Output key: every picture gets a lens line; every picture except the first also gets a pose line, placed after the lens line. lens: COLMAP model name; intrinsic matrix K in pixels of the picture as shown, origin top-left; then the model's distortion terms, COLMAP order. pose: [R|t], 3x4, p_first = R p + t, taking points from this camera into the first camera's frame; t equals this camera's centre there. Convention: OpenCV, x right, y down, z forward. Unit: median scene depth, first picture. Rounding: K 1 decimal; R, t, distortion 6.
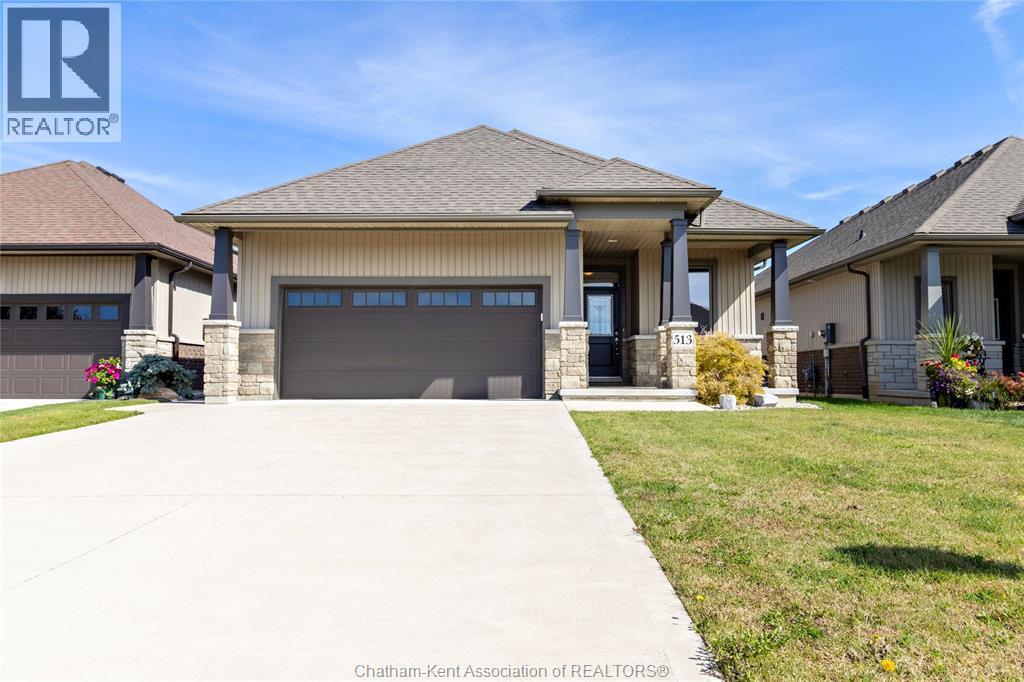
lens RADIAL K [[684.0, 0, 512.0], [0, 684.0, 341.0], [0, 0, 1]] dist [0.000190, 0.003769]
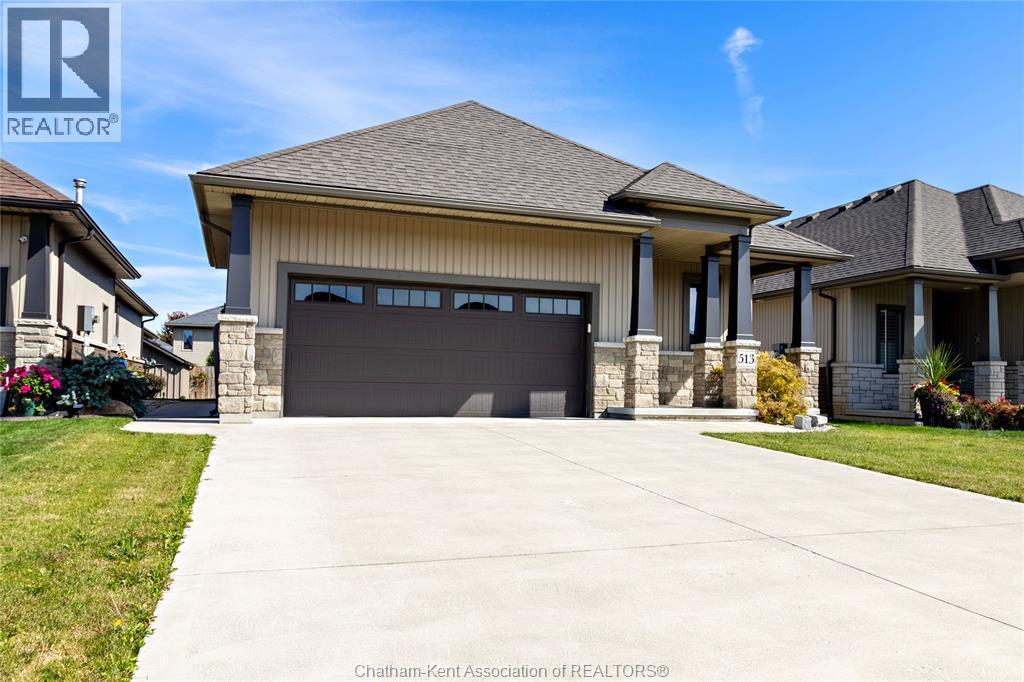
lens RADIAL K [[764.0, 0, 512.1], [0, 764.0, 359.2], [0, 0, 1]] dist [0.002421, -0.000788]
pose [[0.938819, 0.029787, 0.343119, -0.402724], [-0.036118, 0.999275, 0.012076, -0.002126], [-0.342511, -0.023730, 0.939214, 0.076239]]
